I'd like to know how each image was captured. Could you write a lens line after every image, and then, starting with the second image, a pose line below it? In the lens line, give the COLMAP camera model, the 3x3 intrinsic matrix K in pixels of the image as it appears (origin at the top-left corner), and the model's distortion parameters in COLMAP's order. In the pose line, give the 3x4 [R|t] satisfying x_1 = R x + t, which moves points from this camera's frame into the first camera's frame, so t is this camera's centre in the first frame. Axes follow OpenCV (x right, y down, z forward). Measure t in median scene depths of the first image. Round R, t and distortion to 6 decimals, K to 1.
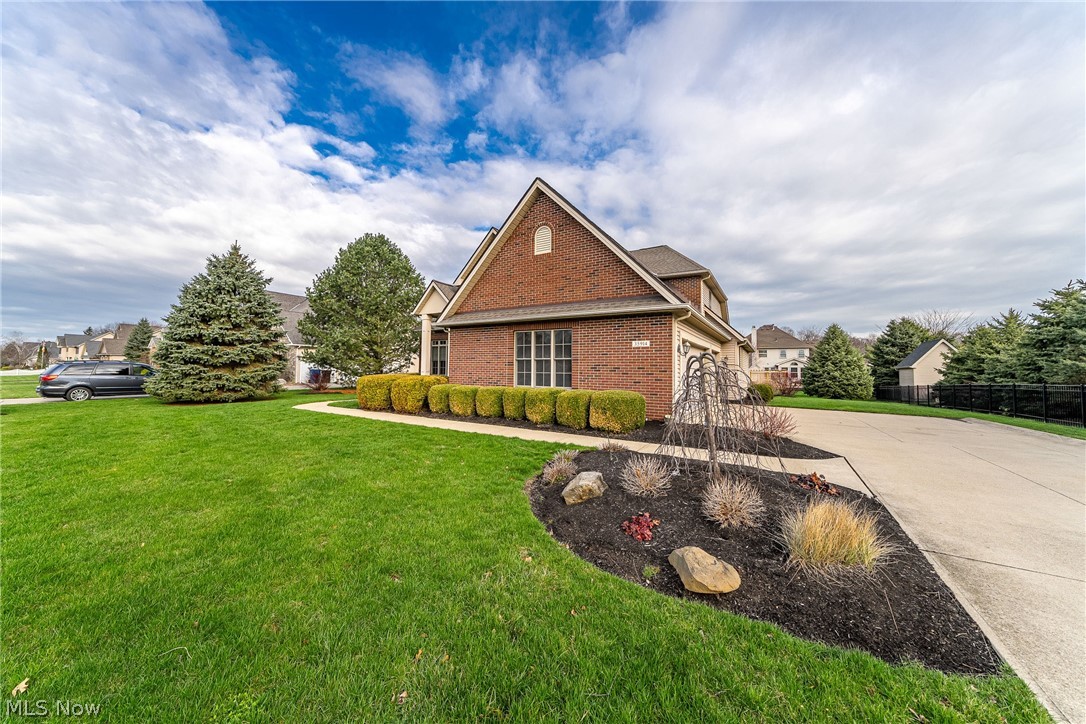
lens RADIAL K [[380.3, 0, 539.0], [0, 380.3, 345.2], [0, 0, 1]] dist [0.000878, 0.000034]
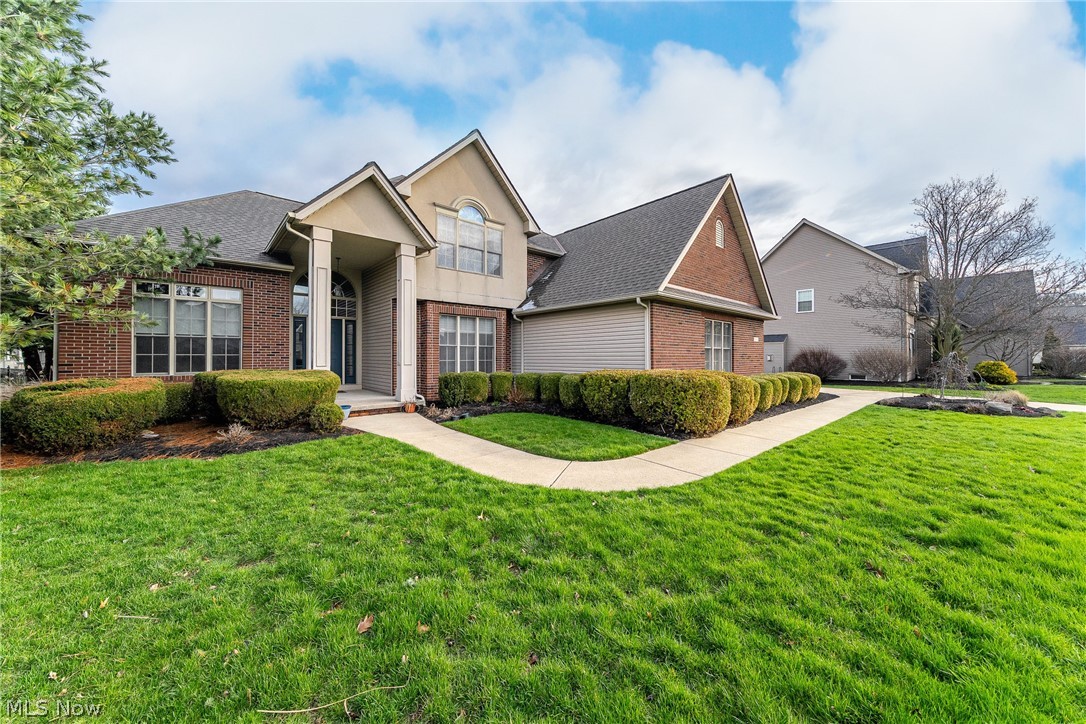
lens RADIAL K [[381.9, 0, 546.5], [0, 381.9, 352.3], [0, 0, 1]] dist [-0.000648, -0.000013]
pose [[0.284034, 0.002061, 0.958812, -0.807022], [-0.058959, 0.998143, 0.015320, 0.042278], [-0.957000, -0.060883, 0.283628, 0.820222]]
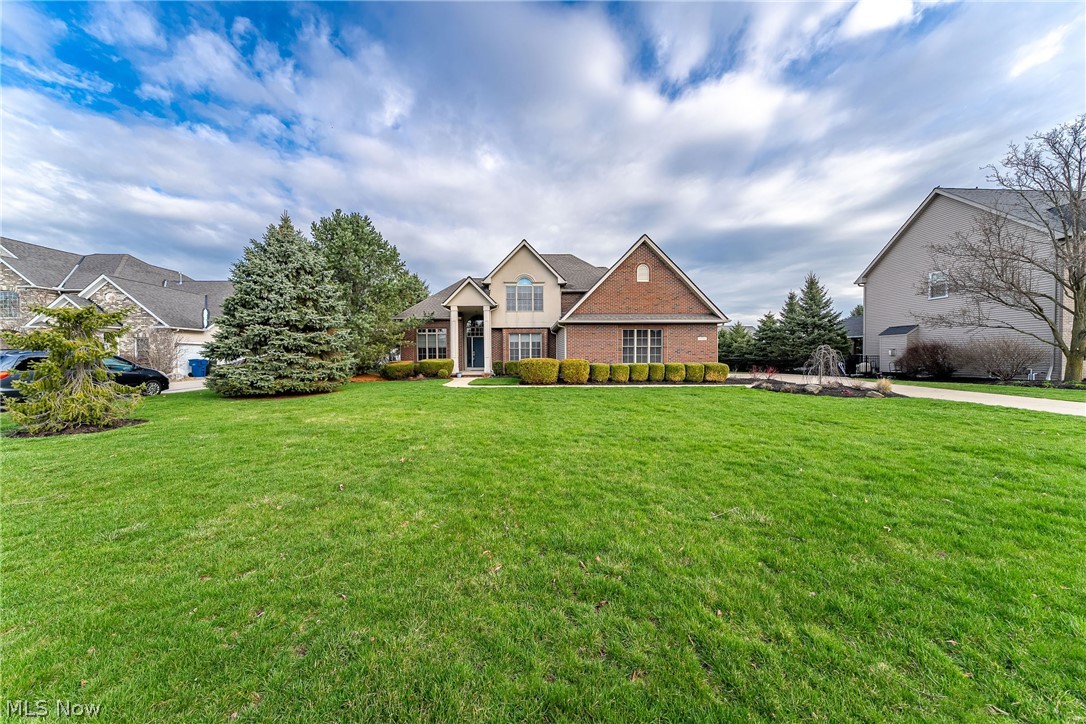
lens RADIAL K [[372.7, 0, 543.0], [0, 372.7, 362.0], [0, 0, 1]] dist [-0.001458, -0.000051]
pose [[0.826992, -0.023958, 0.561703, -0.895793], [-0.021092, 0.997066, 0.073582, -0.004641], [-0.561818, -0.072699, 0.824061, -0.068287]]
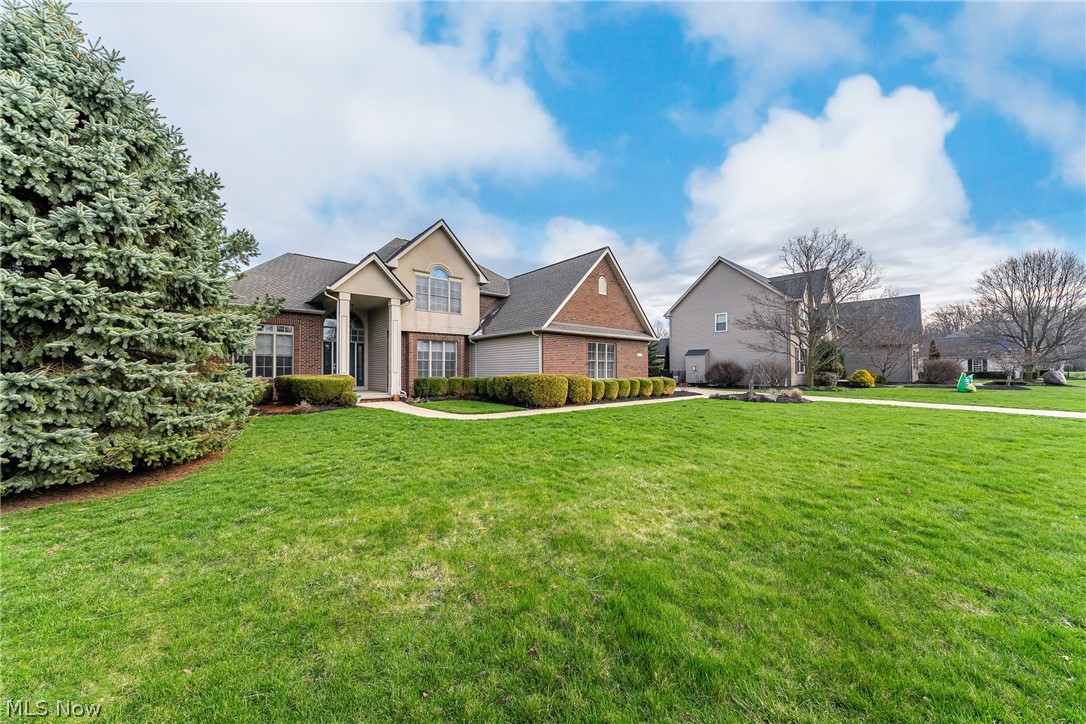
lens RADIAL K [[372.7, 0, 543.0], [0, 372.7, 362.0], [0, 0, 1]] dist [-0.001458, -0.000051]
pose [[0.298373, 0.008390, 0.954413, -1.098034], [-0.053933, 0.998512, 0.008083, 0.029120], [-0.952924, -0.053886, 0.298381, 0.548574]]
